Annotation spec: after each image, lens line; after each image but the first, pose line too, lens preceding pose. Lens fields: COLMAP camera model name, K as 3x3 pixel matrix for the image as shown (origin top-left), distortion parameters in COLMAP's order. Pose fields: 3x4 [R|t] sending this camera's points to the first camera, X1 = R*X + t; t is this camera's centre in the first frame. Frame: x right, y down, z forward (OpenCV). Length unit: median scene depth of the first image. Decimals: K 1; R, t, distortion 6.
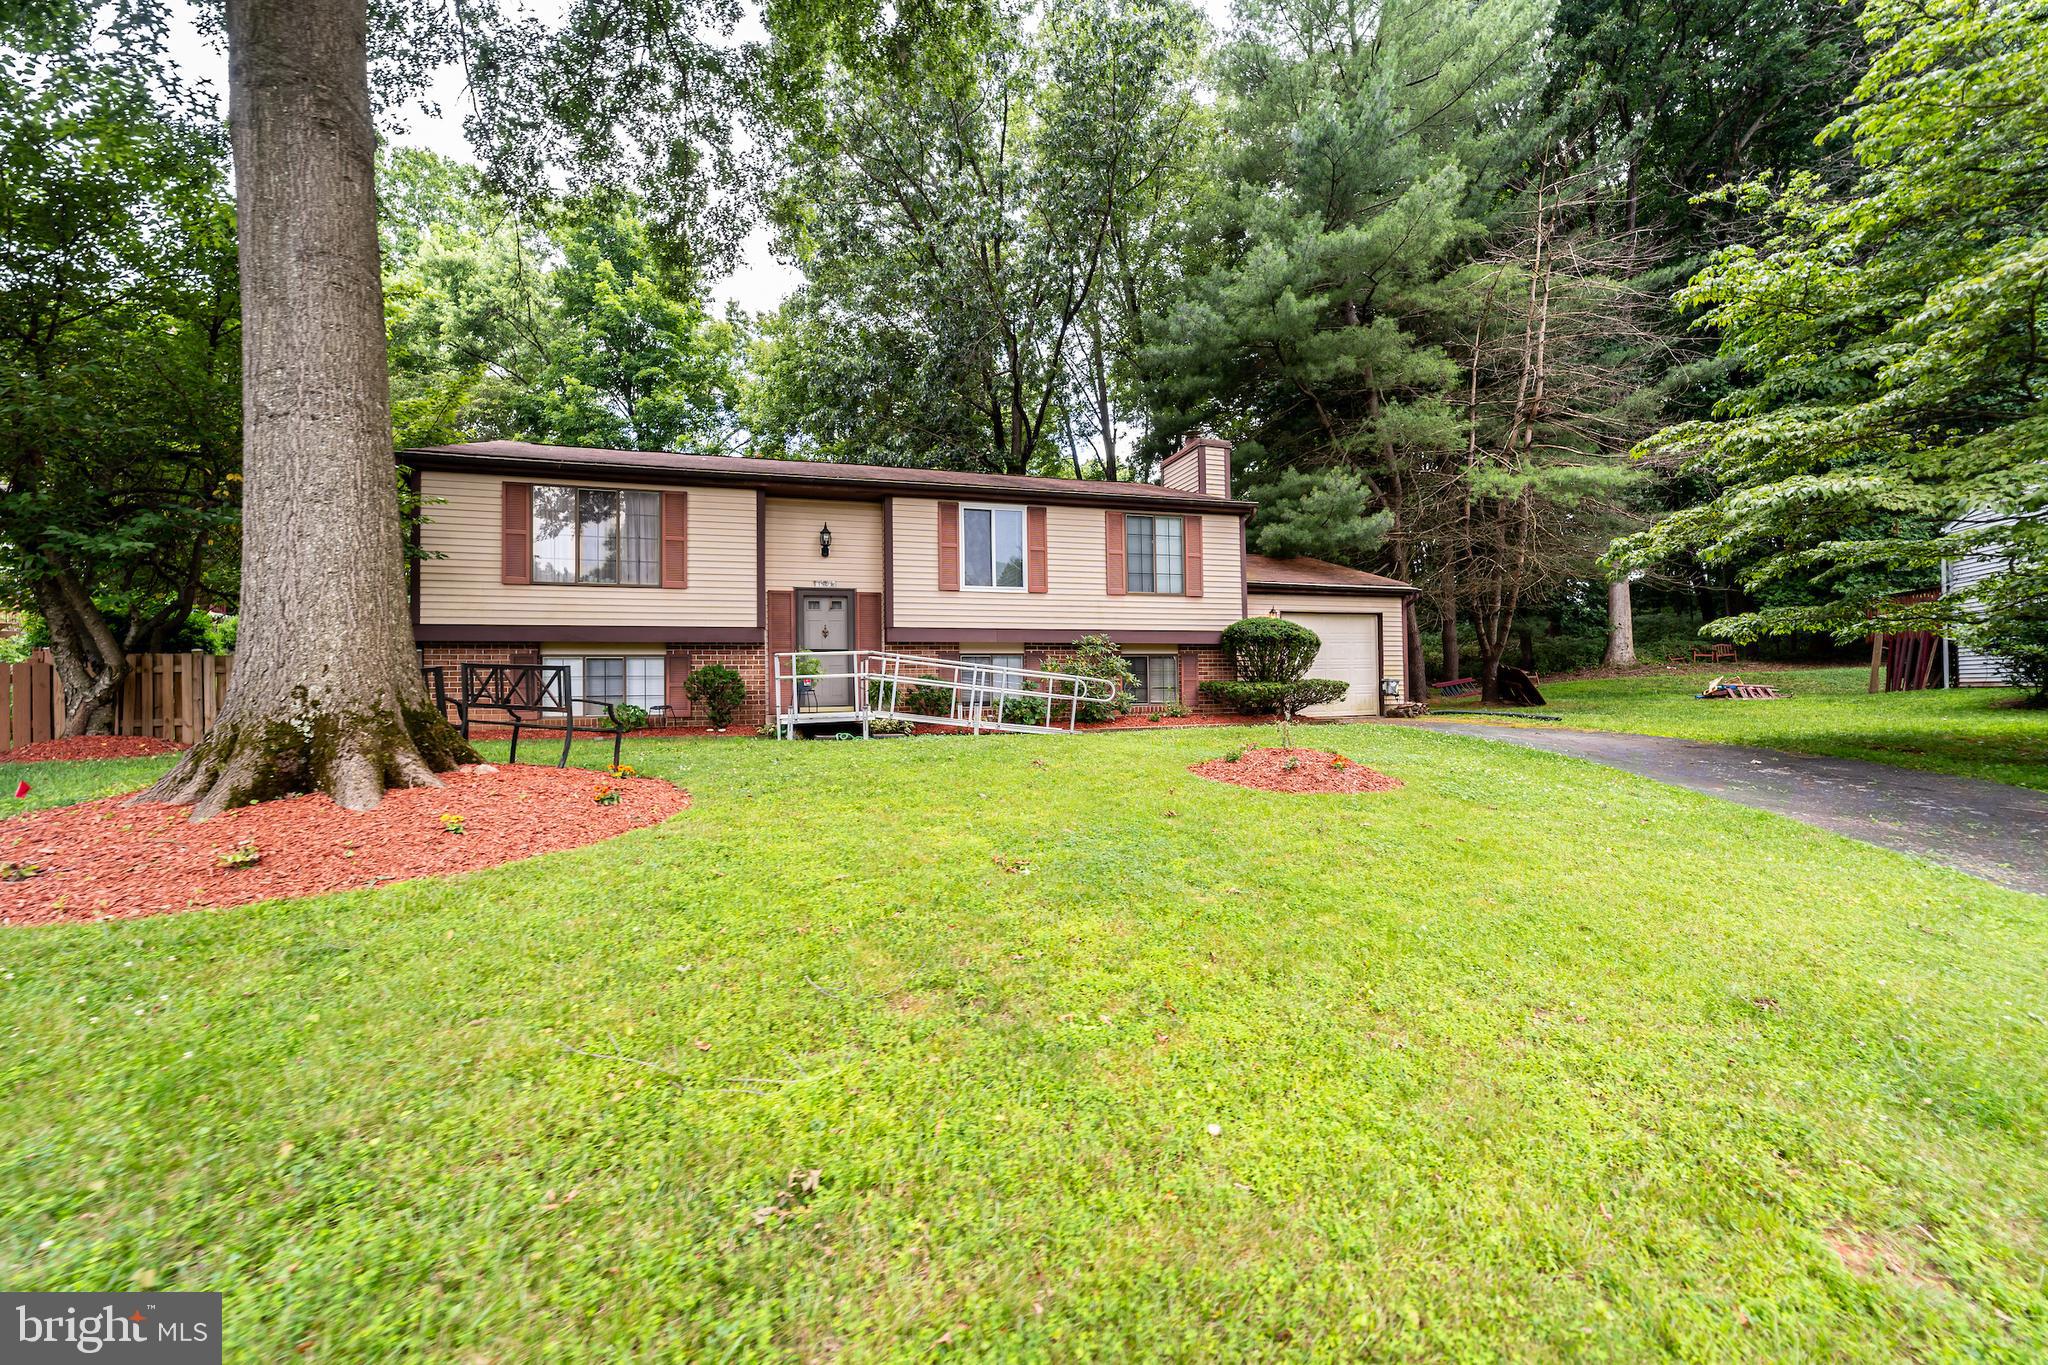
lens RADIAL K [[802.1, 0, 1024.0], [0, 802.1, 682.5], [0, 0, 1]] dist [-0.000647, -0.000142]
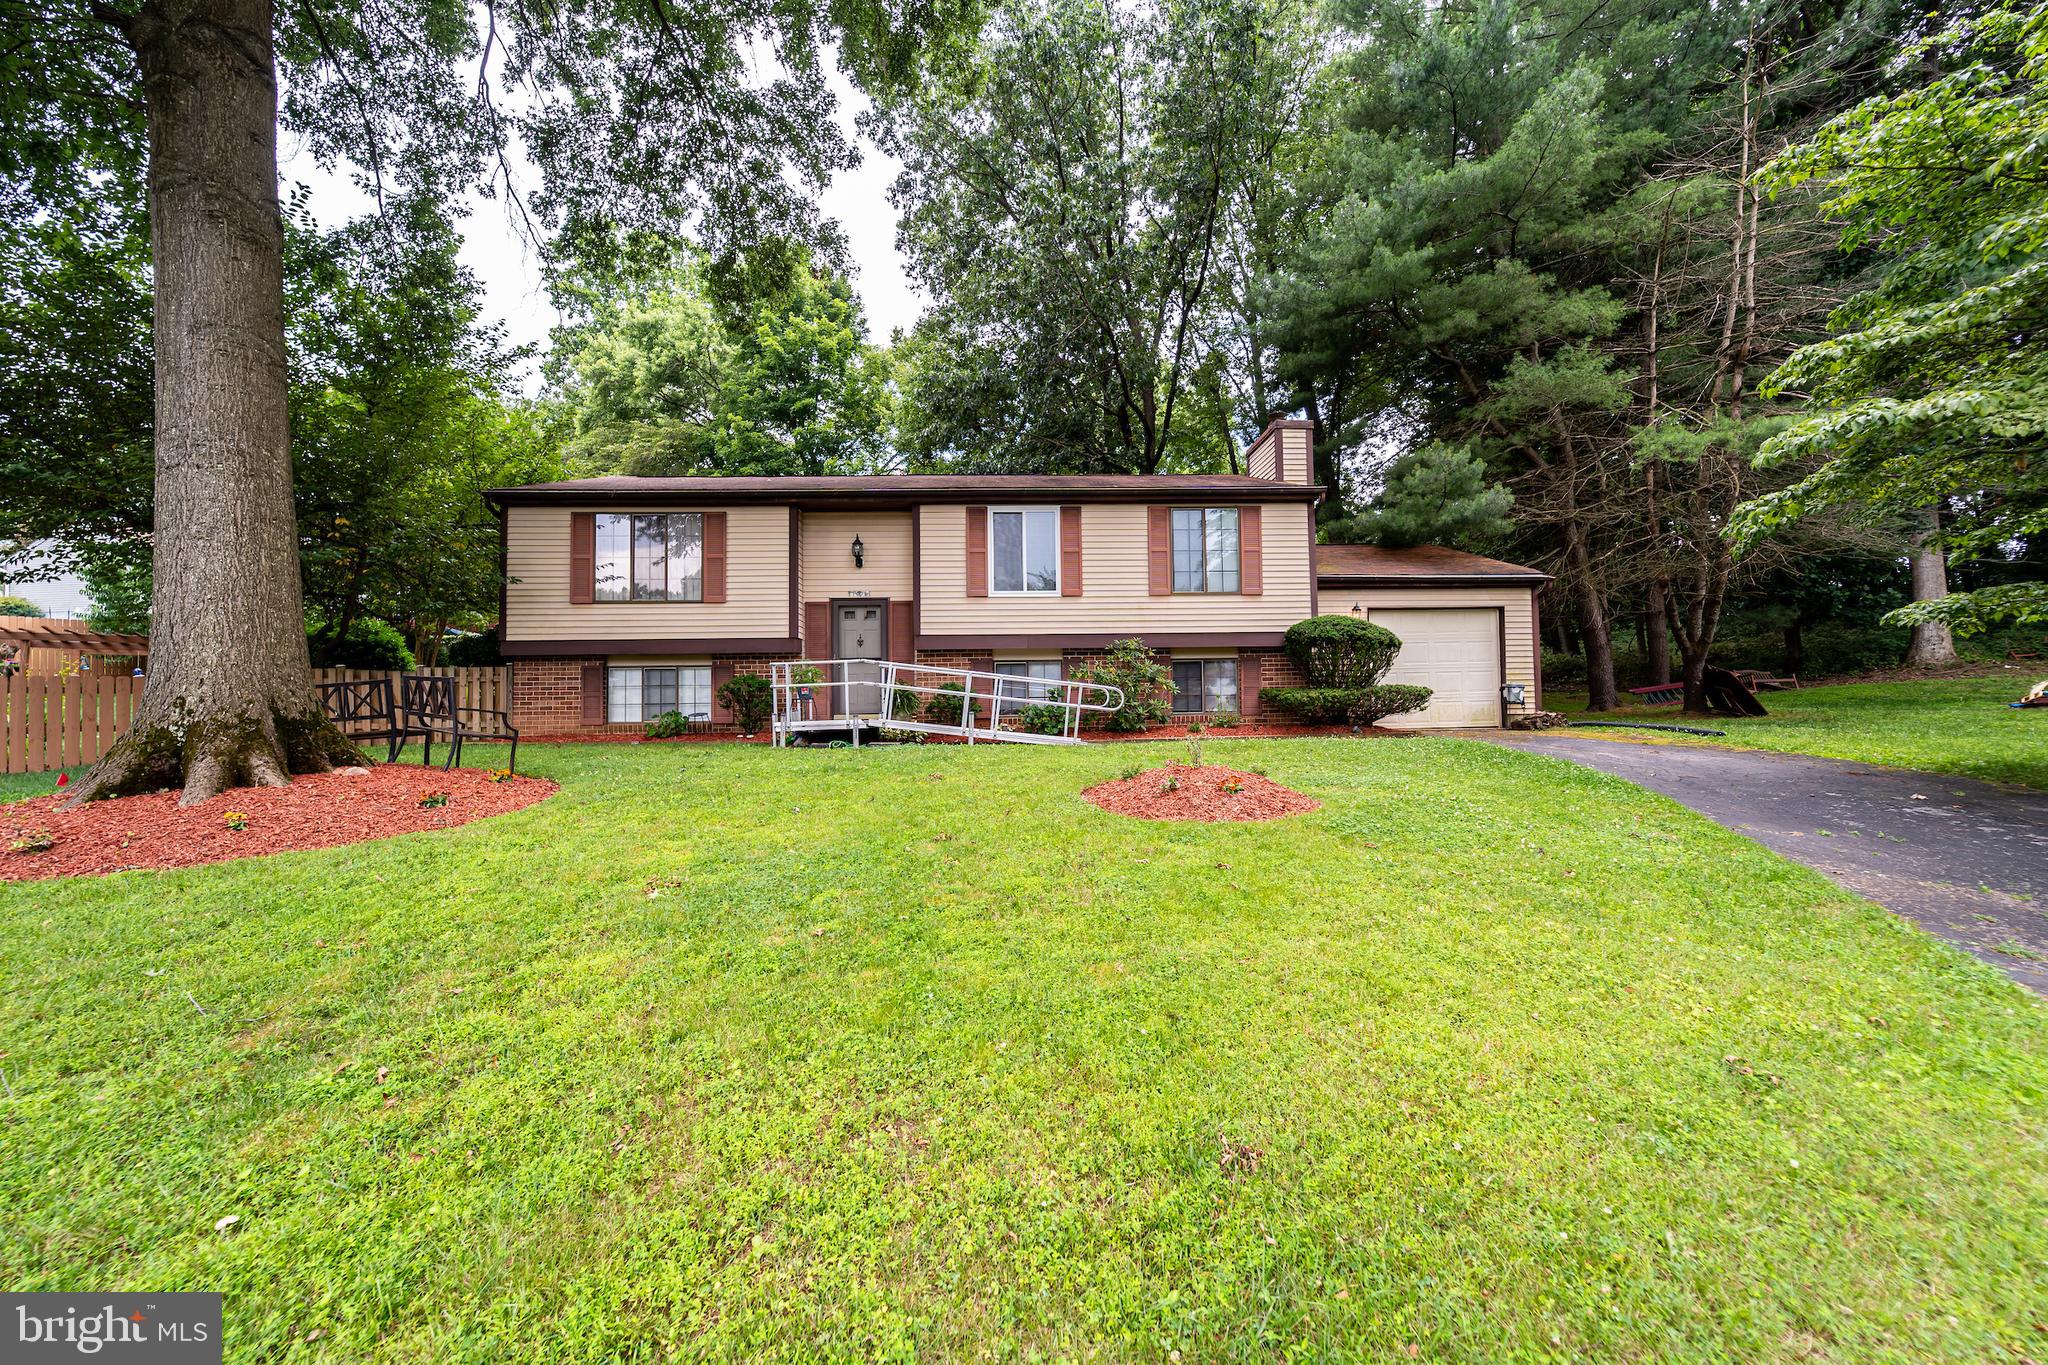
lens RADIAL K [[802.1, 0, 1024.0], [0, 802.1, 682.5], [0, 0, 1]] dist [-0.000647, -0.000142]
pose [[0.968458, -0.004843, -0.249128, 0.199299], [0.002960, 0.999964, -0.007931, -0.001352], [0.249158, 0.006944, 0.968438, 0.060970]]
